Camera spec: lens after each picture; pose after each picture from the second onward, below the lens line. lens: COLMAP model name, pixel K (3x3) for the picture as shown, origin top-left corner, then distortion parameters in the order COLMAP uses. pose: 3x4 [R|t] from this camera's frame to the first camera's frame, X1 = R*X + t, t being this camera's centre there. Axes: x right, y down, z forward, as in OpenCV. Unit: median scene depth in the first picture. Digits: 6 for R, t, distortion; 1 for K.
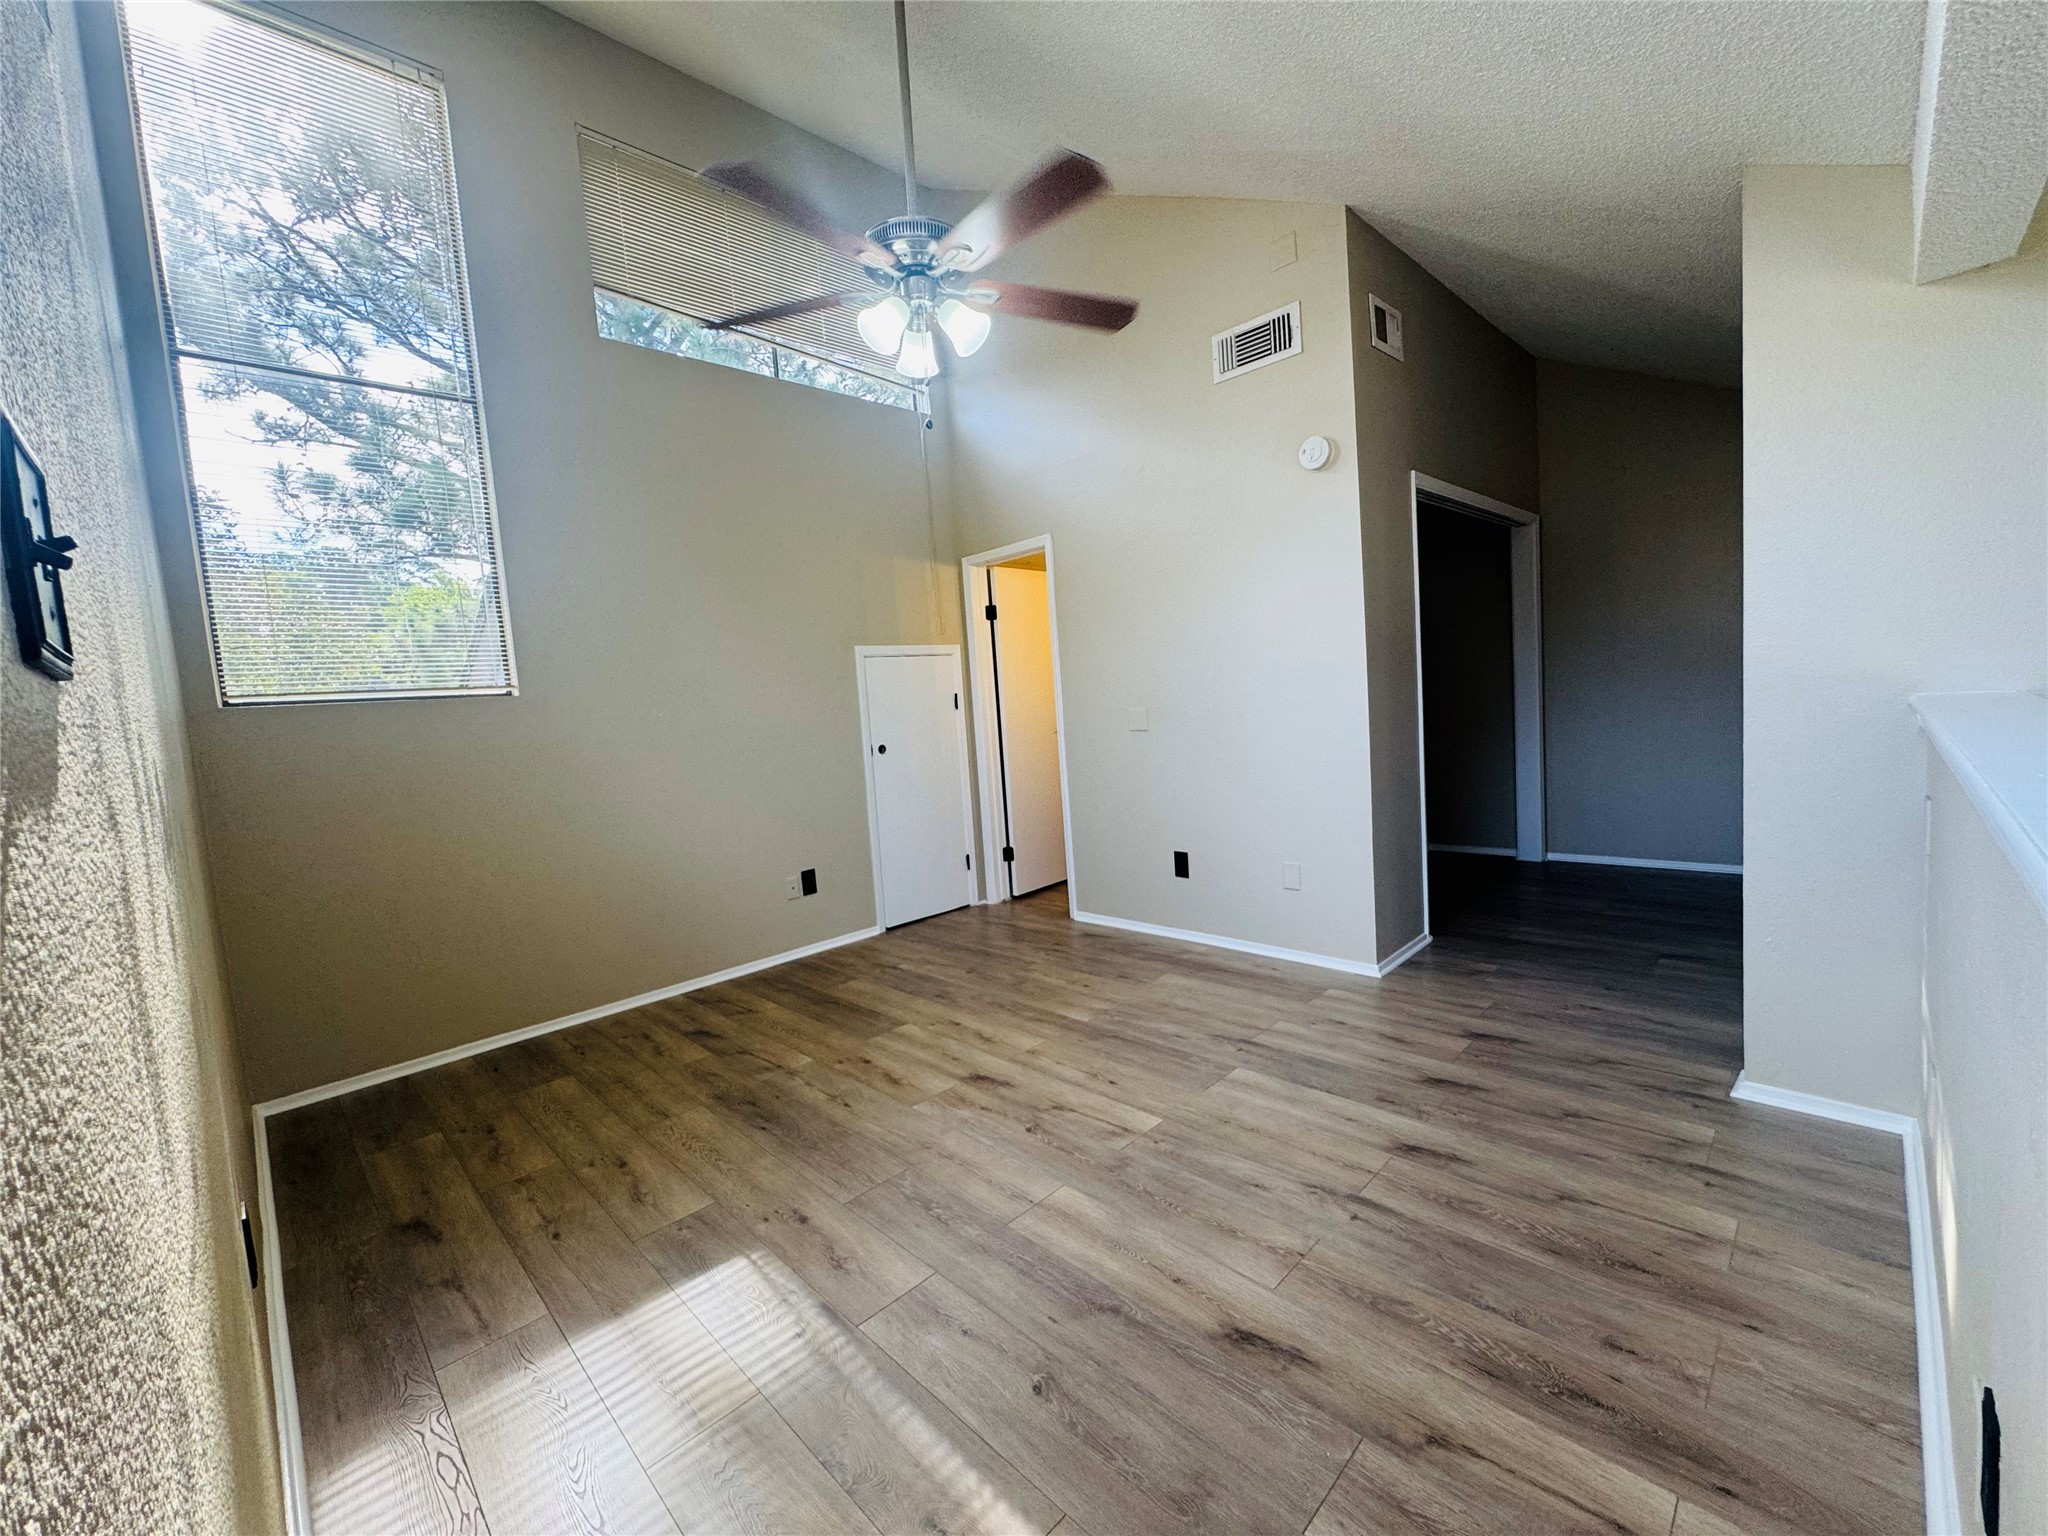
lens RADIAL K [[830.5, 0, 1024.0], [0, 830.5, 766.5], [0, 0, 1]] dist [0.003725, -0.000152]
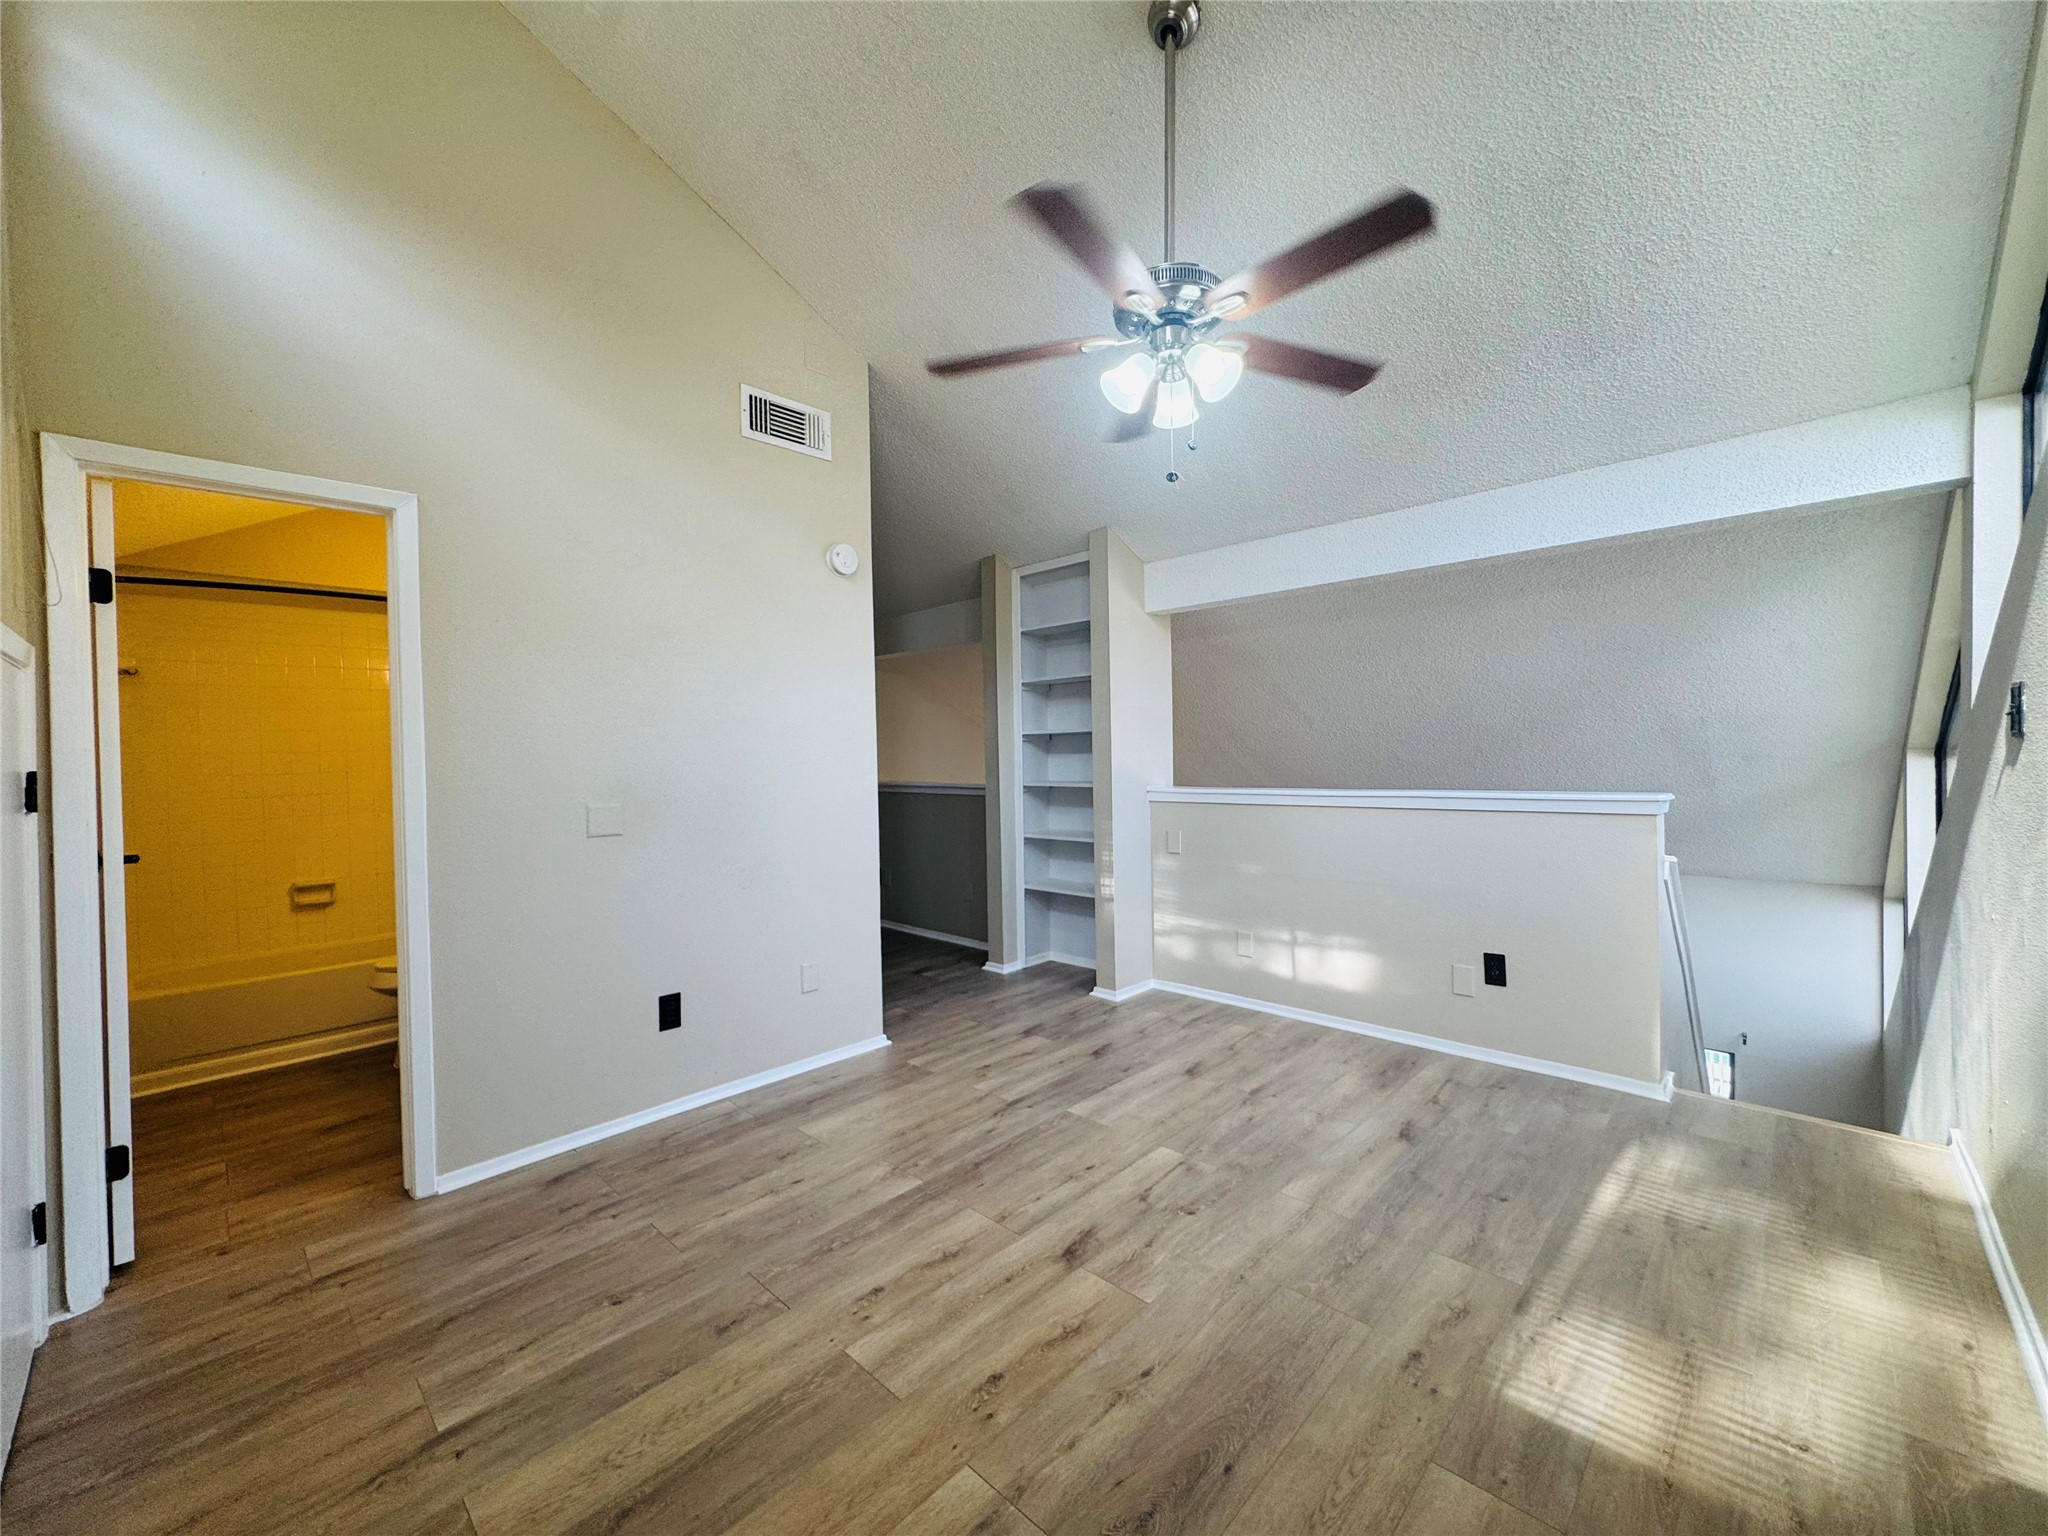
lens RADIAL K [[830.5, 0, 1020.8], [0, 830.5, 764.1], [0, 0, 1]] dist [0.003725, -0.000152]
pose [[-0.038955, 0.059624, 0.997461, -0.861895], [0.100972, 0.993344, -0.055434, -0.043396], [-0.994126, 0.098556, -0.044716, 1.040599]]
